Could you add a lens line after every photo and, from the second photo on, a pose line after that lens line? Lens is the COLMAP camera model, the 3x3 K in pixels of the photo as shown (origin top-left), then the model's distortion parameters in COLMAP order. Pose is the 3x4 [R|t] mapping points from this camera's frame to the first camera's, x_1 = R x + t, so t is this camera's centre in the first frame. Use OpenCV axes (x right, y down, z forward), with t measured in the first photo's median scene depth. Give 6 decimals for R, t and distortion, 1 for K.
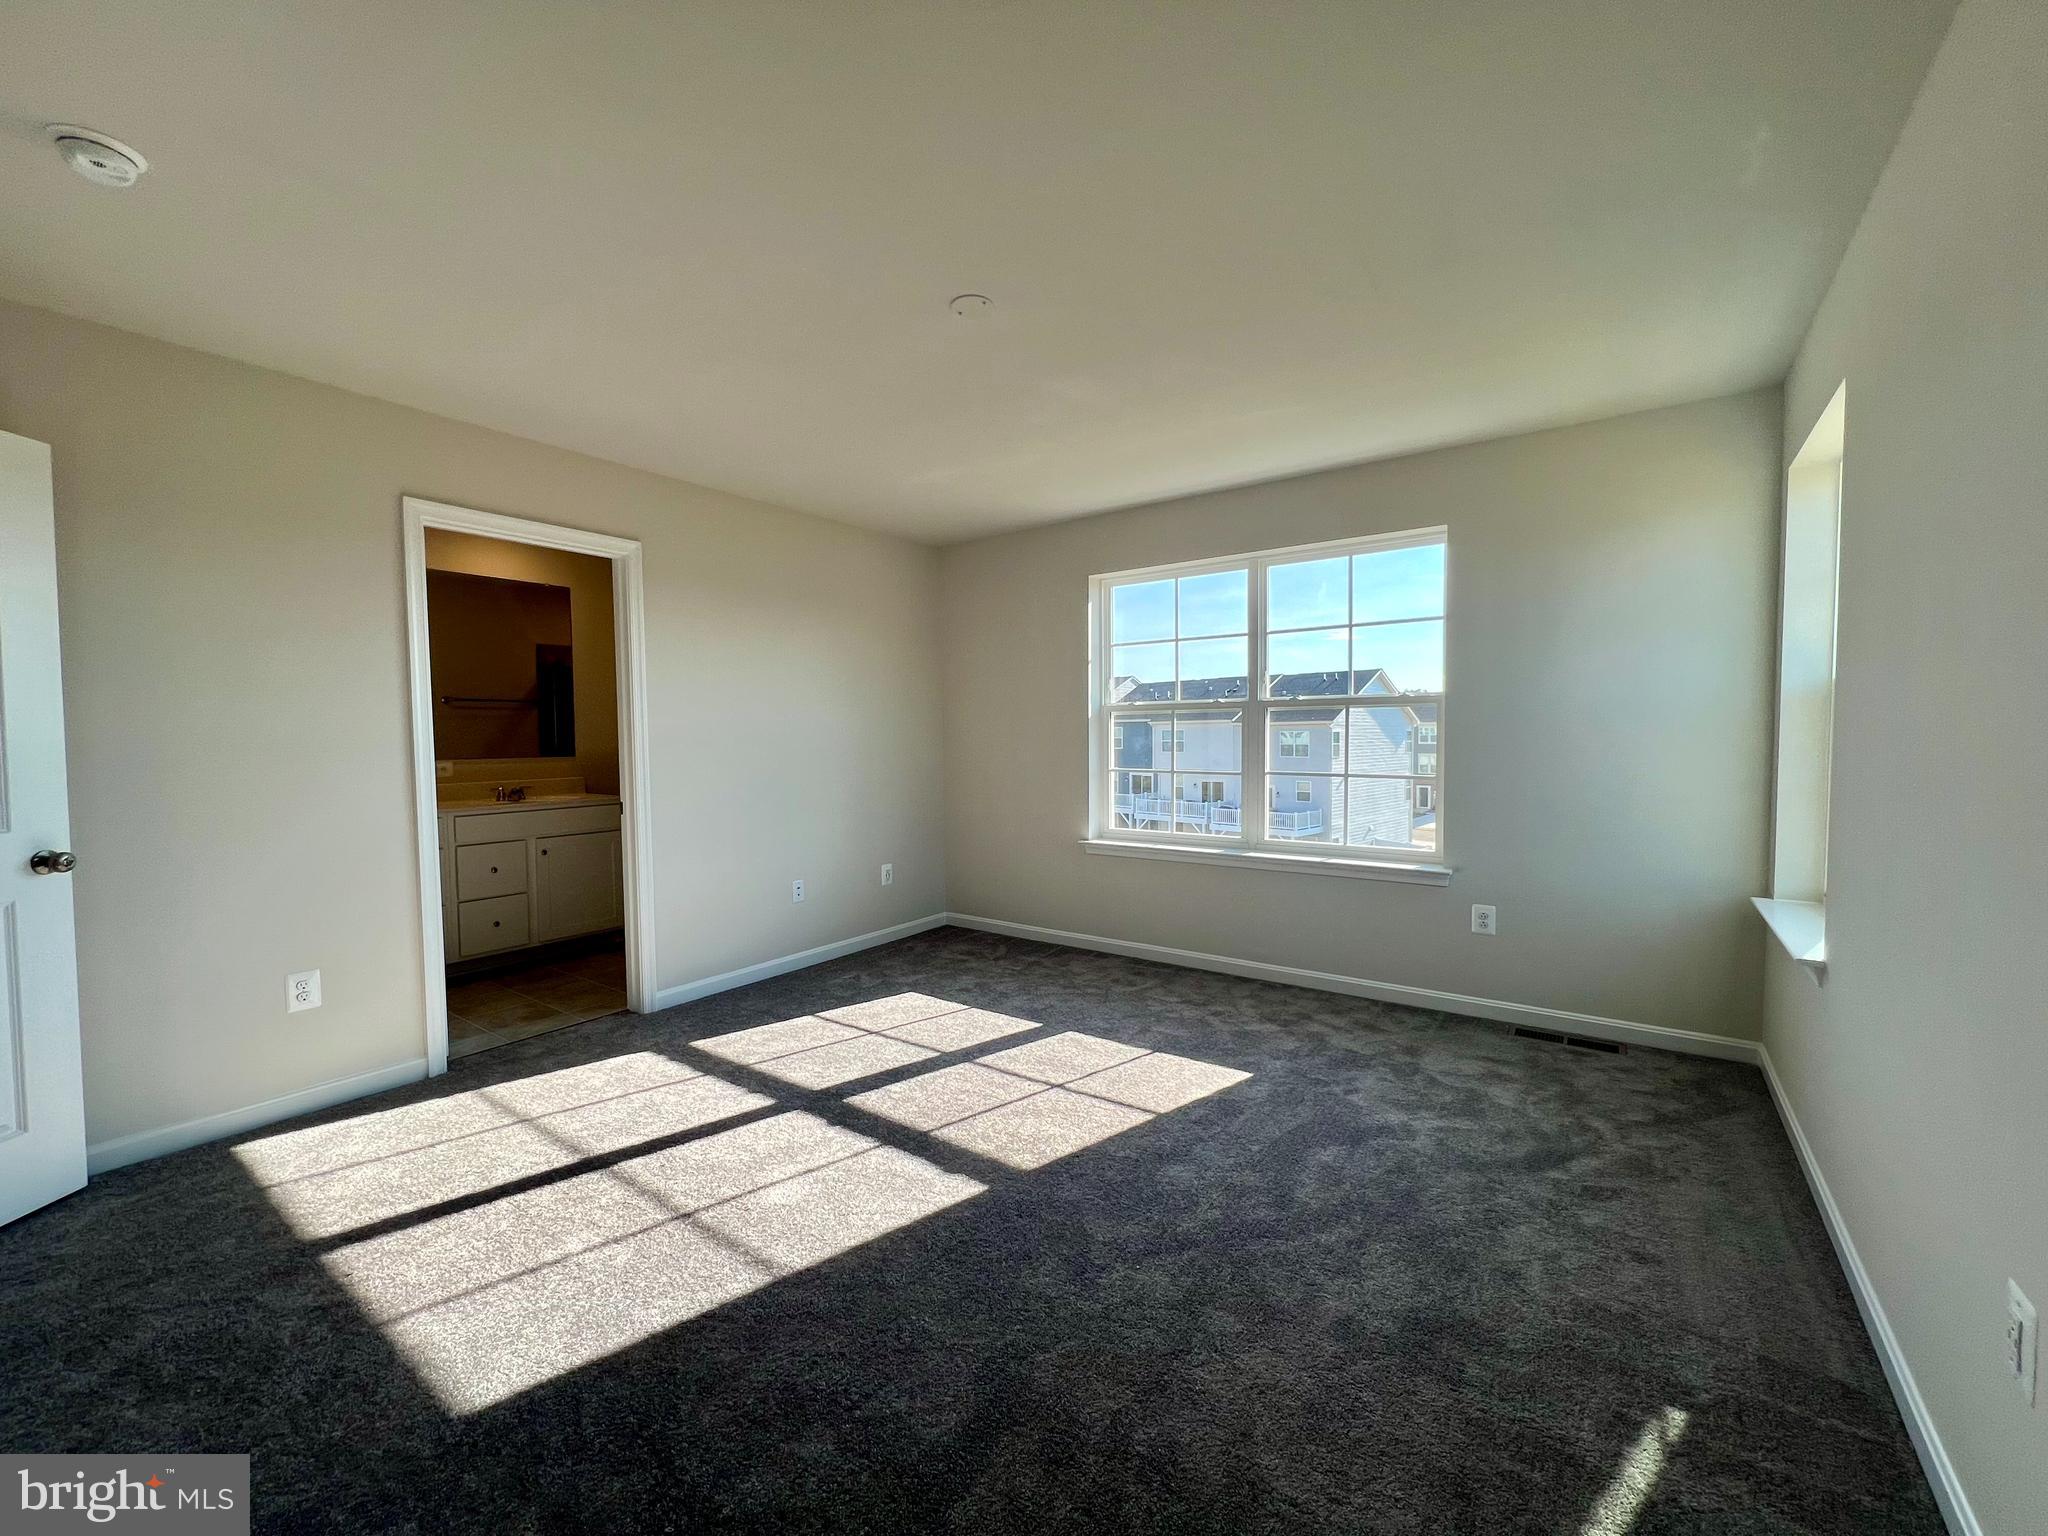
lens RADIAL K [[827.2, 0, 1020.7], [0, 827.2, 765.5], [0, 0, 1]] dist [0.004141, 0.000511]
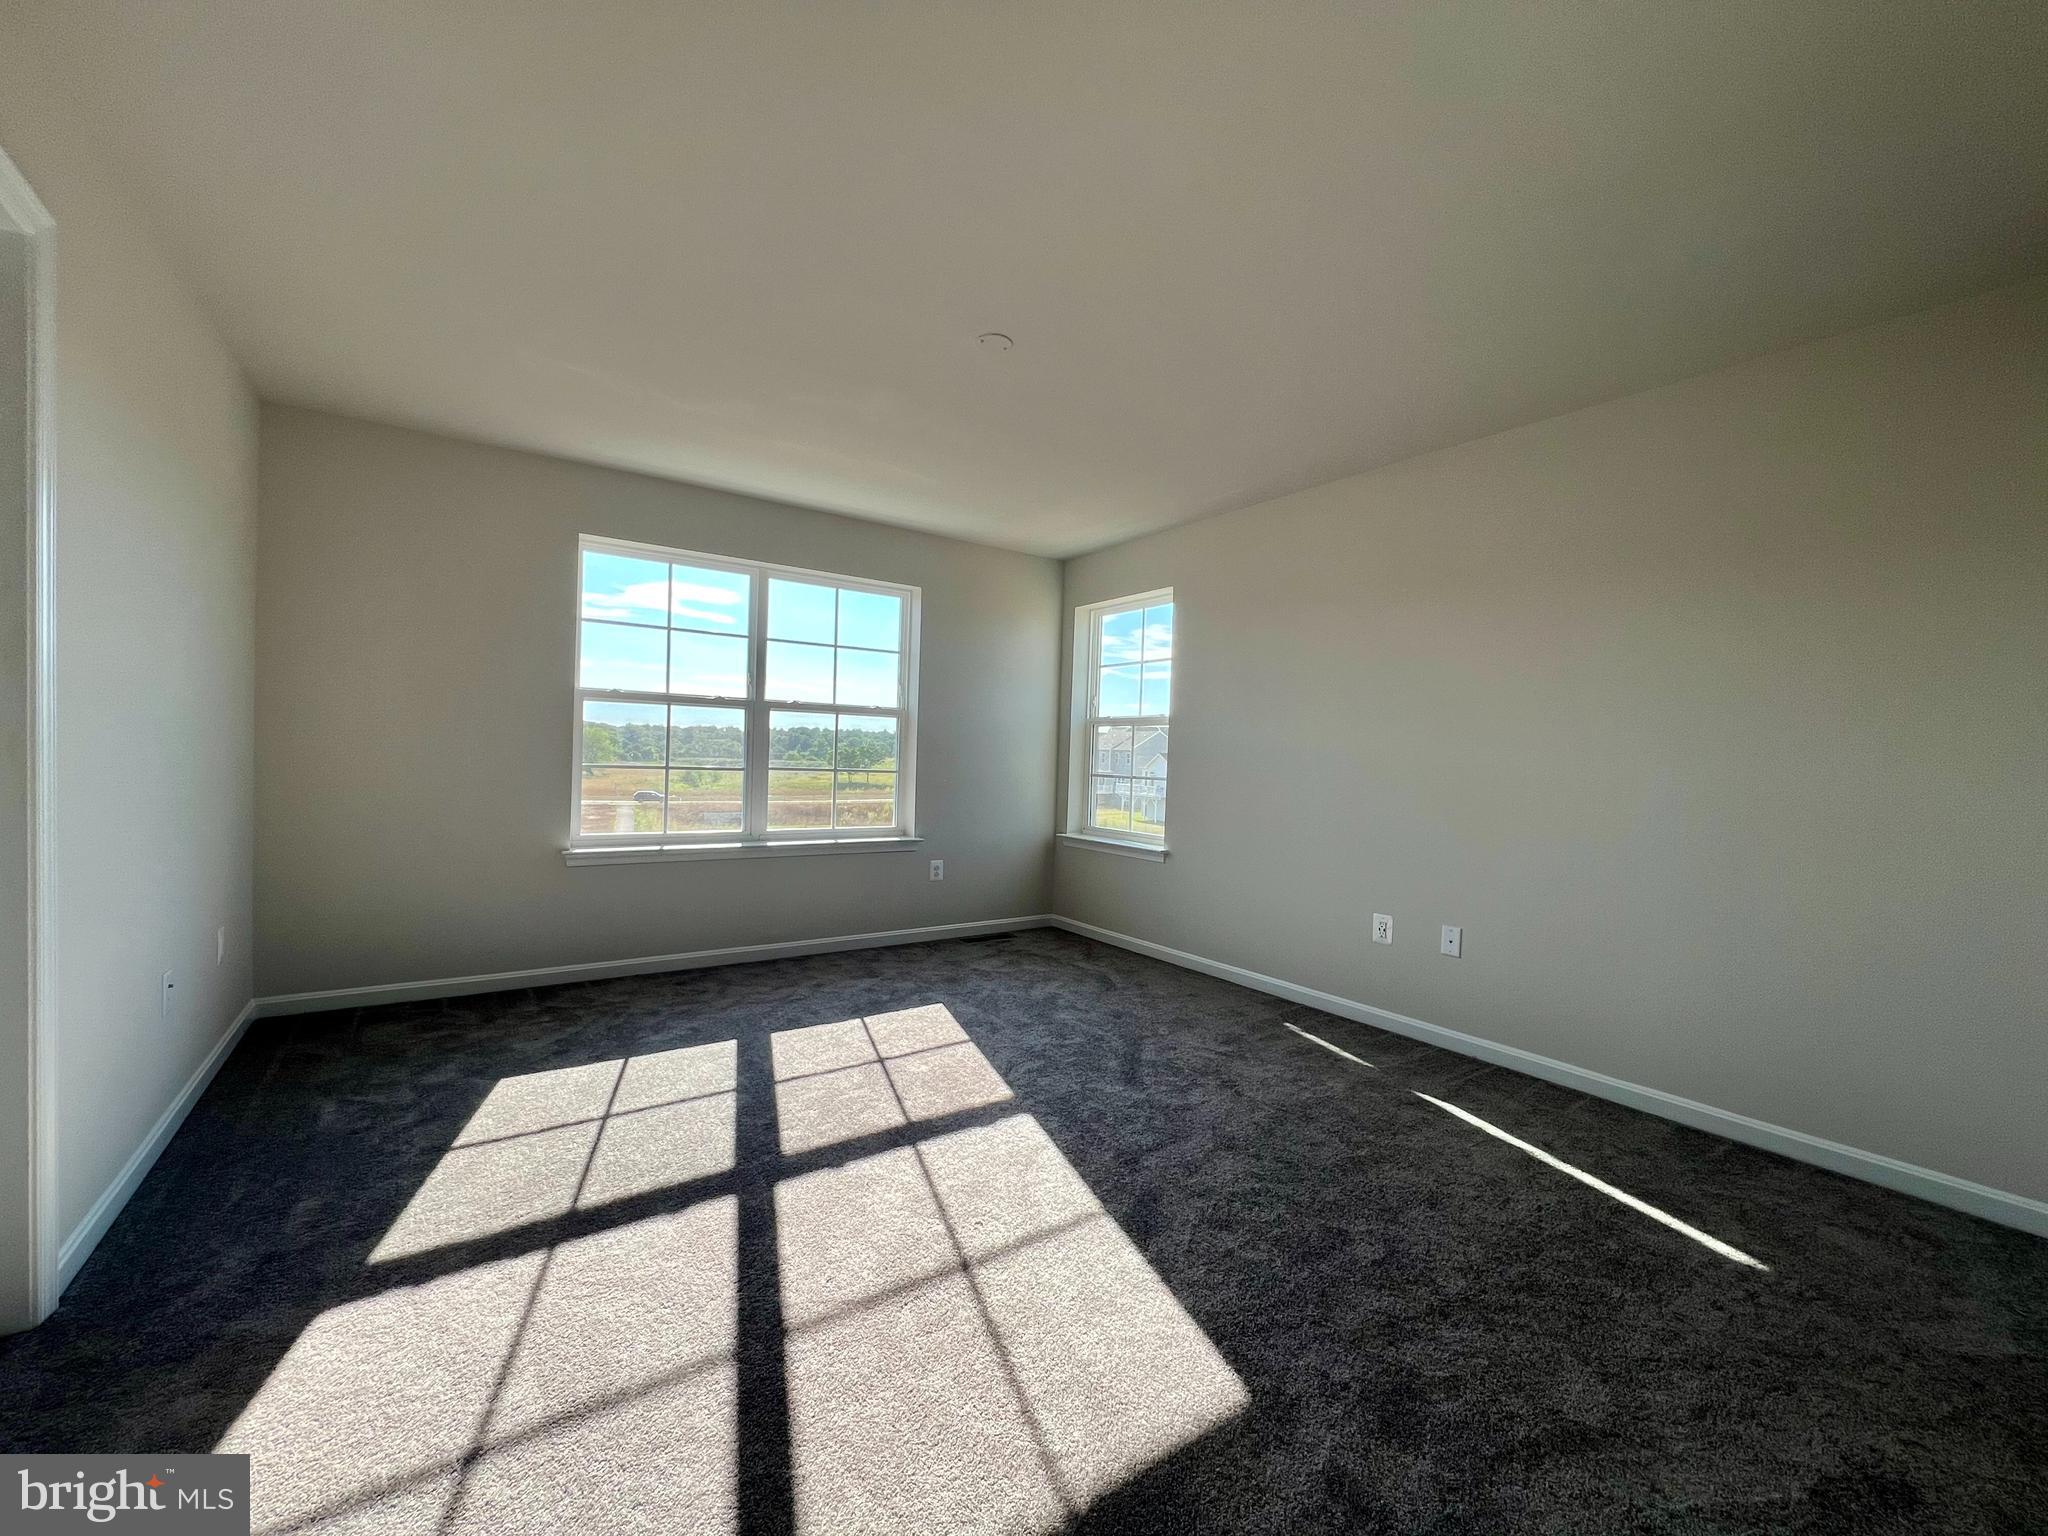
lens RADIAL K [[820.4, 0, 1020.6], [0, 820.4, 768.7], [0, 0, 1]] dist [-0.000216, 0.000184]
pose [[0.323802, 0.004853, 0.946112, -0.833467], [0.004587, 0.999967, -0.006699, 0.024359], [-0.946114, 0.006509, 0.323769, 0.465276]]
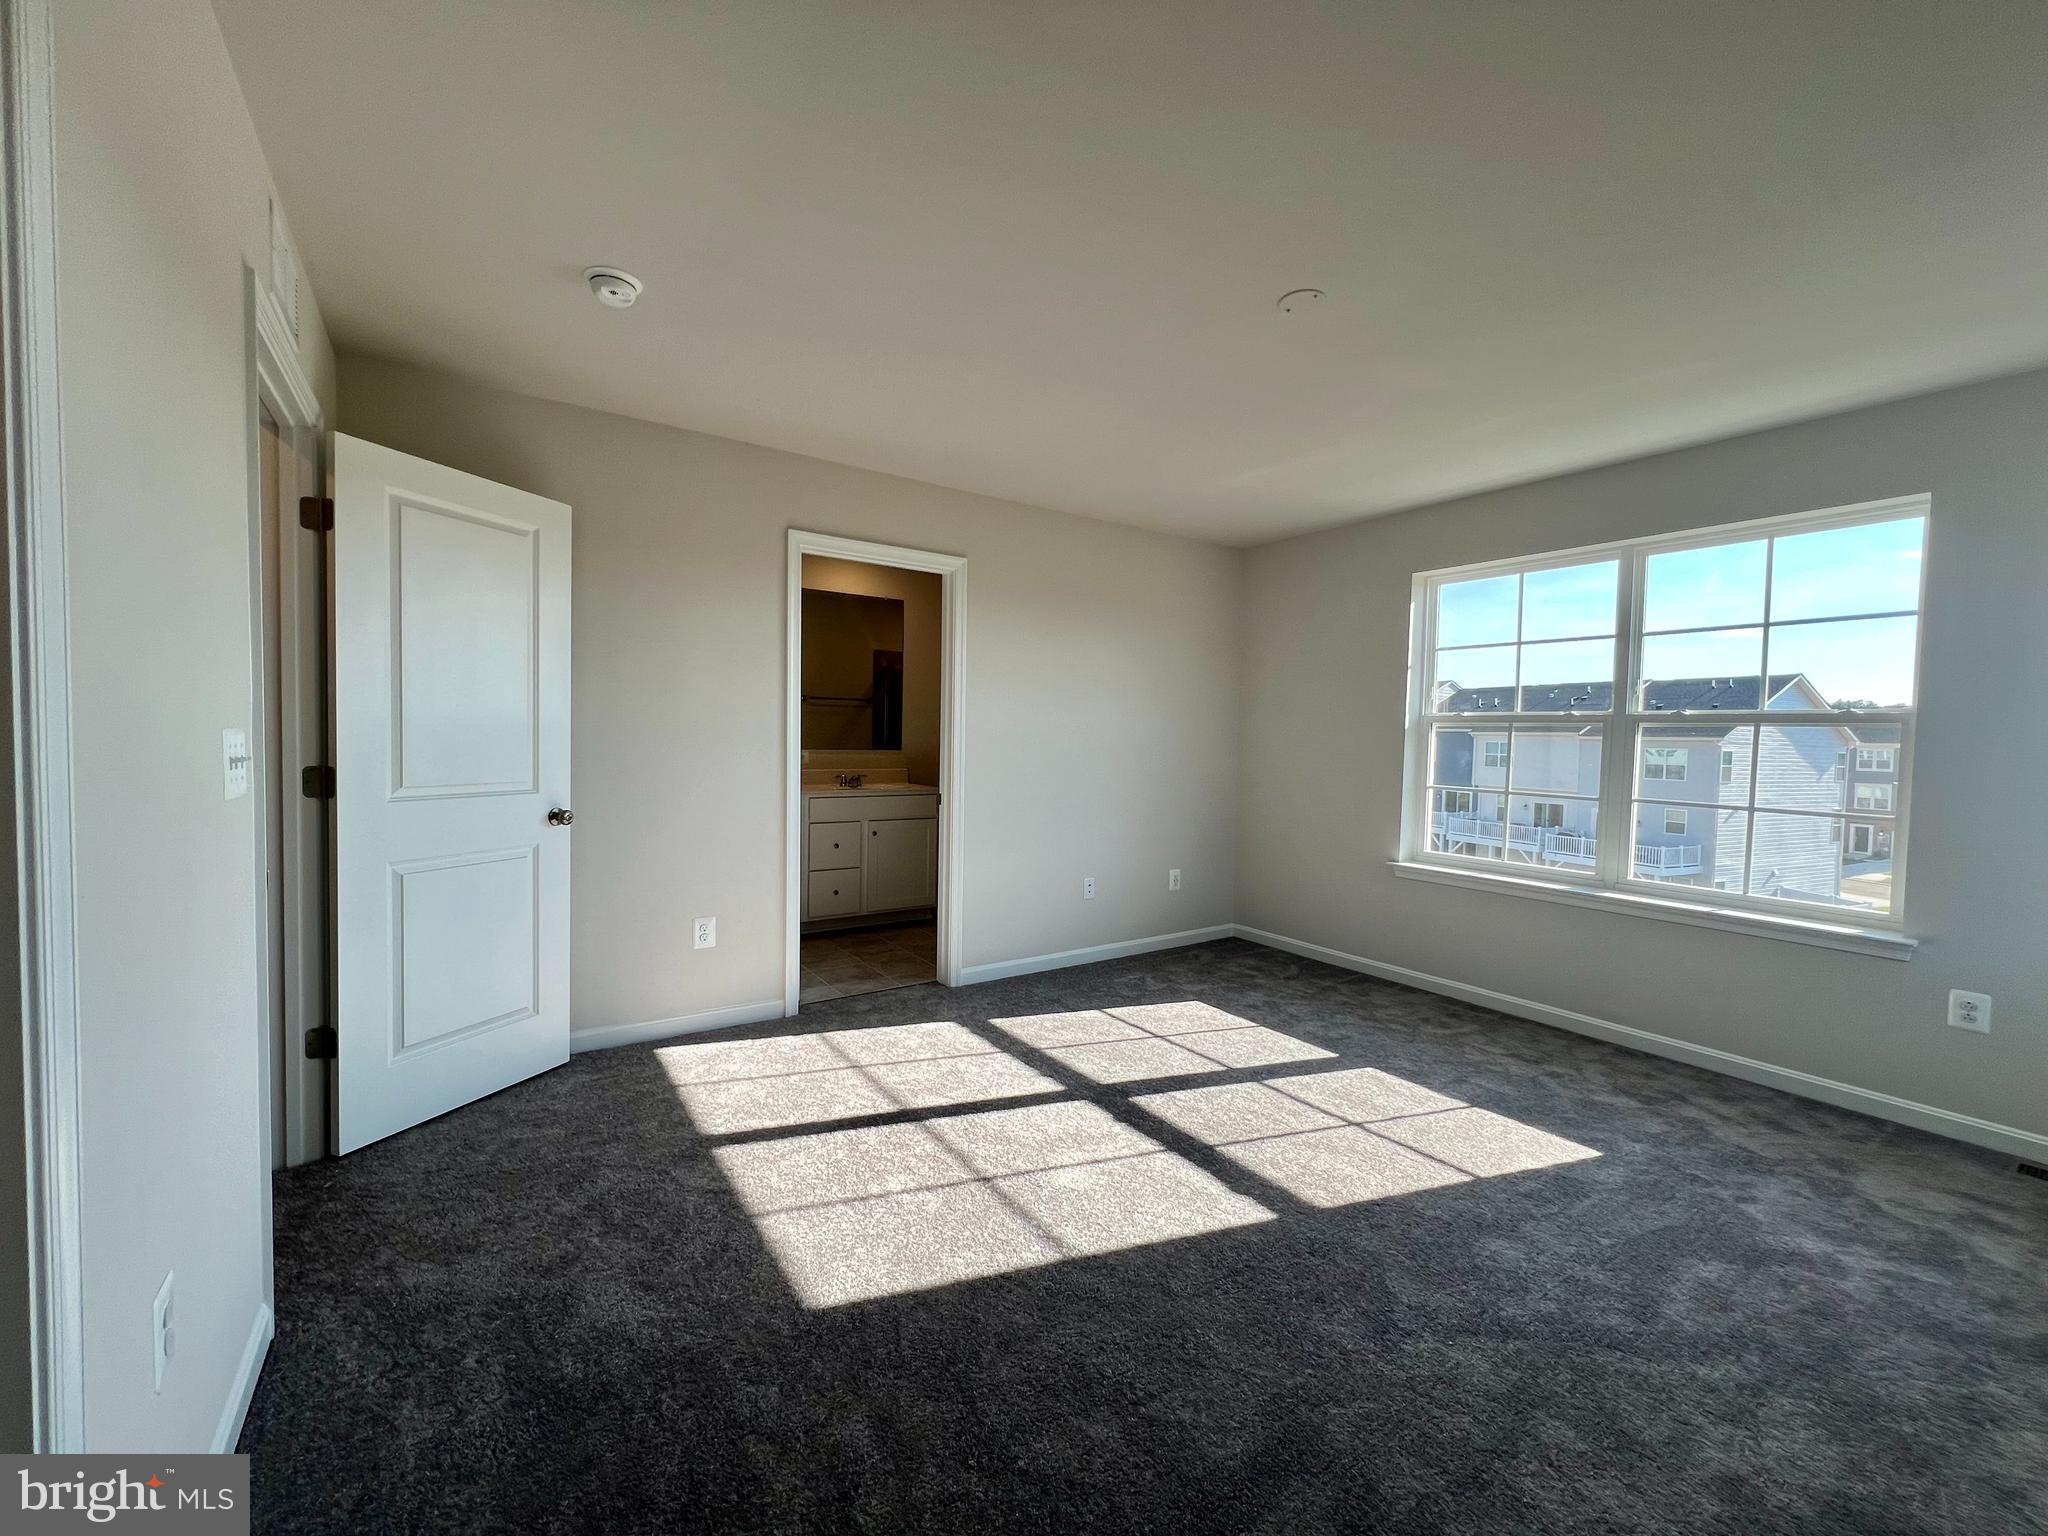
lens RADIAL K [[827.2, 0, 1020.7], [0, 827.2, 765.5], [0, 0, 1]] dist [0.004141, 0.000511]
pose [[0.941678, 0.043111, -0.333741, -0.015496], [-0.044116, 0.999016, 0.004570, -0.003800], [0.333610, 0.010420, 0.942654, -0.008907]]
